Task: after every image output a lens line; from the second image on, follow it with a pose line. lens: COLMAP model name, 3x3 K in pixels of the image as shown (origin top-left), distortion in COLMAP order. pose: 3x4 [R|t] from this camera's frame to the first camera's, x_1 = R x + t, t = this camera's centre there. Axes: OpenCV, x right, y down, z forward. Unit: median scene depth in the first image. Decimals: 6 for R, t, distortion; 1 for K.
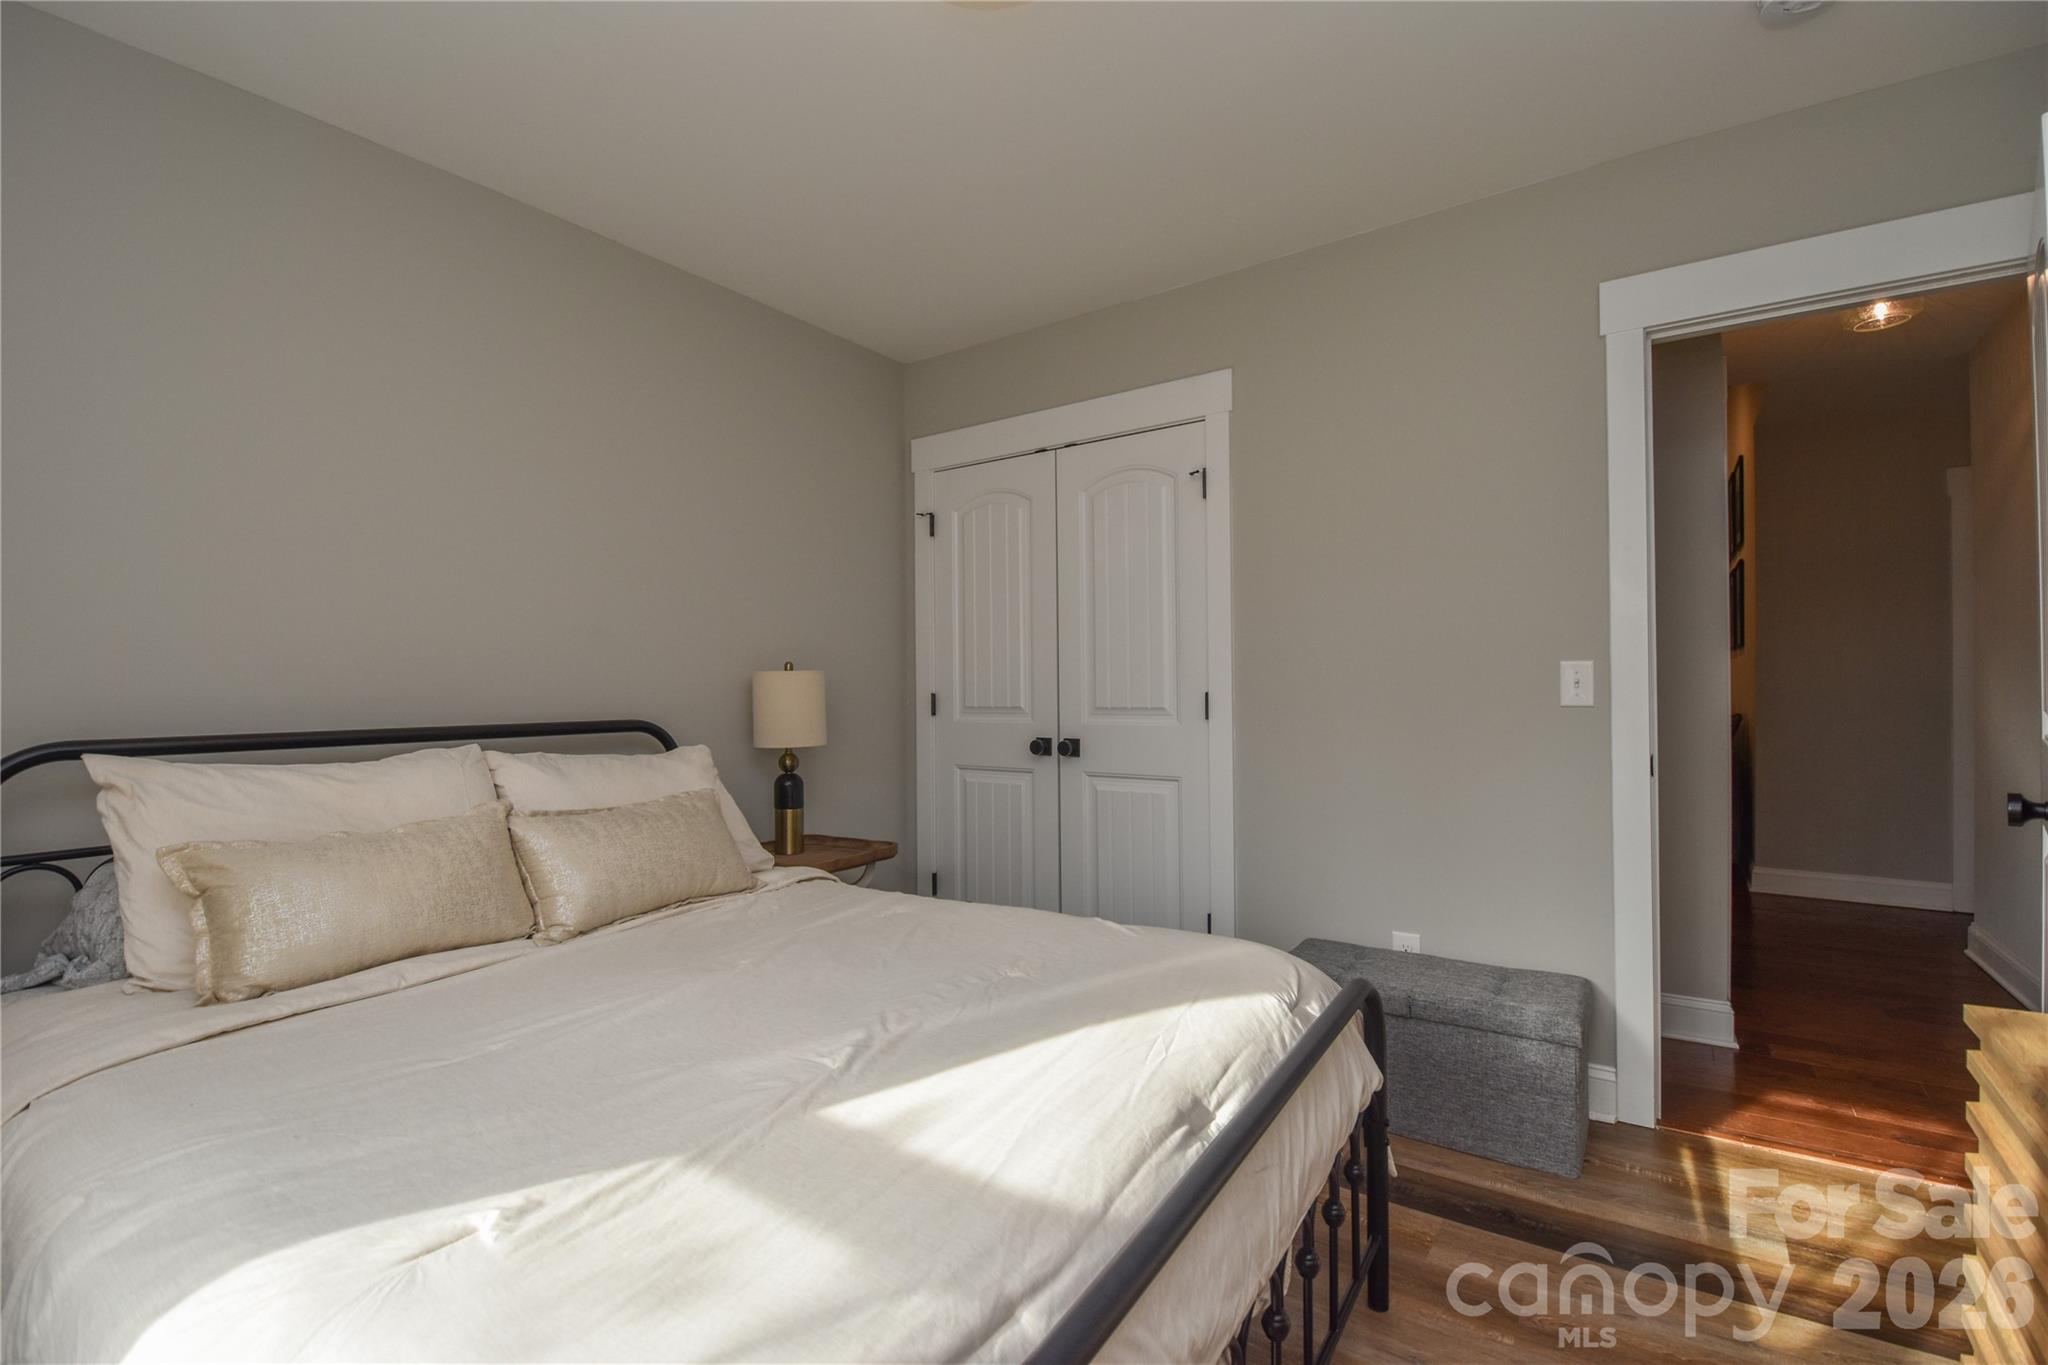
lens RADIAL K [[896.6, 0, 1034.1], [0, 896.6, 676.8], [0, 0, 1]] dist [0.006879, -0.016141]
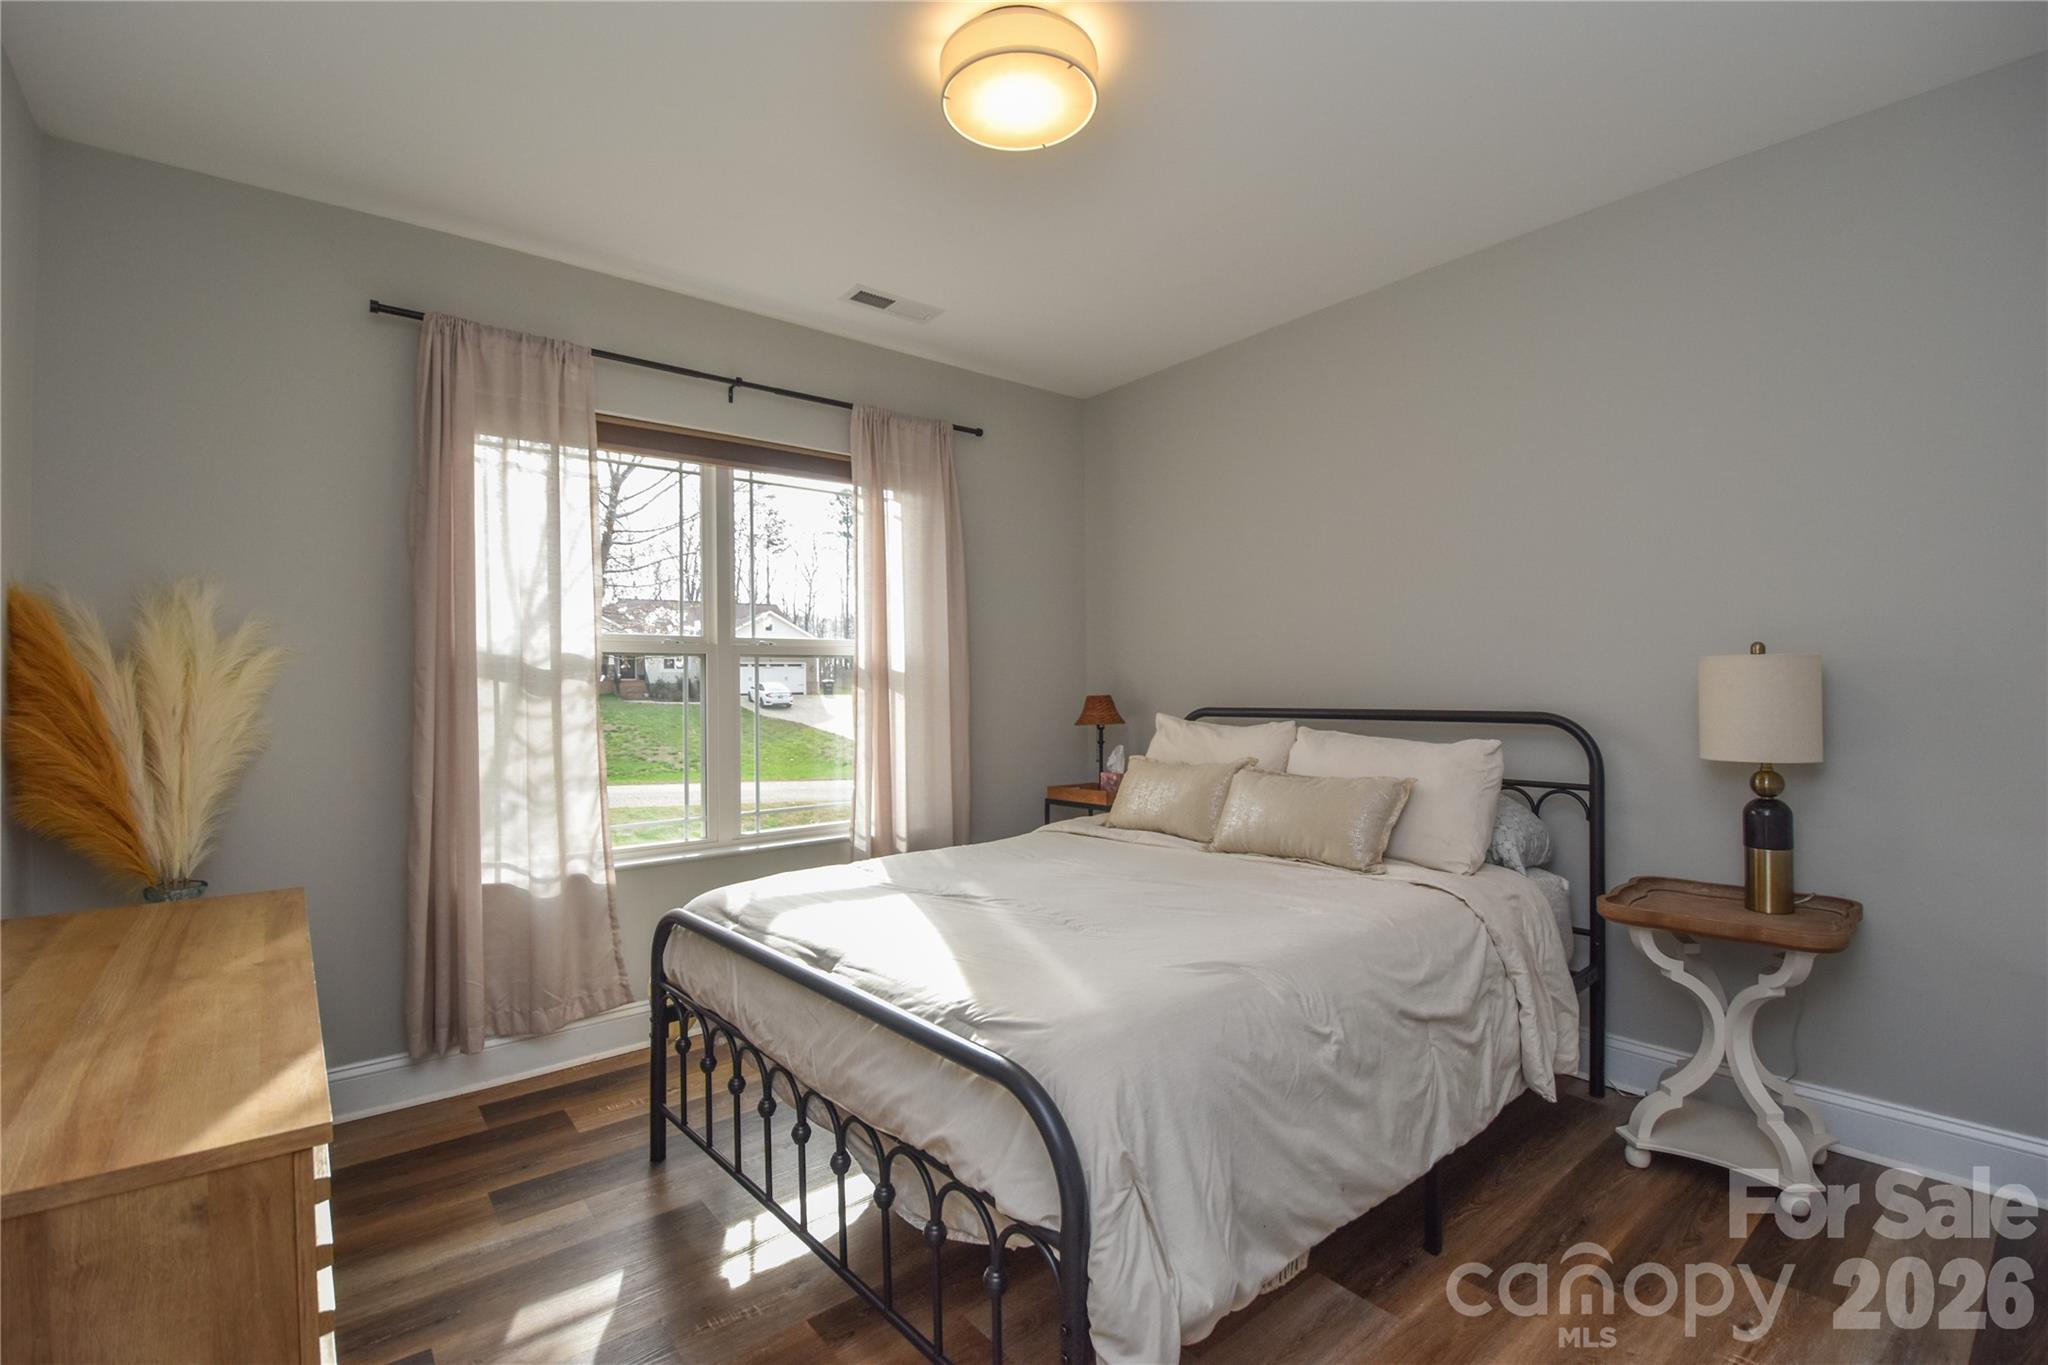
lens RADIAL K [[896.6, 0, 1017.4], [0, 896.6, 687.3], [0, 0, 1]] dist [0.006879, -0.016141]
pose [[-0.289461, 0.010571, -0.957131, 0.865428], [0.026444, 0.999646, 0.003044, 0.003977], [0.956824, -0.024429, -0.289638, 0.972829]]
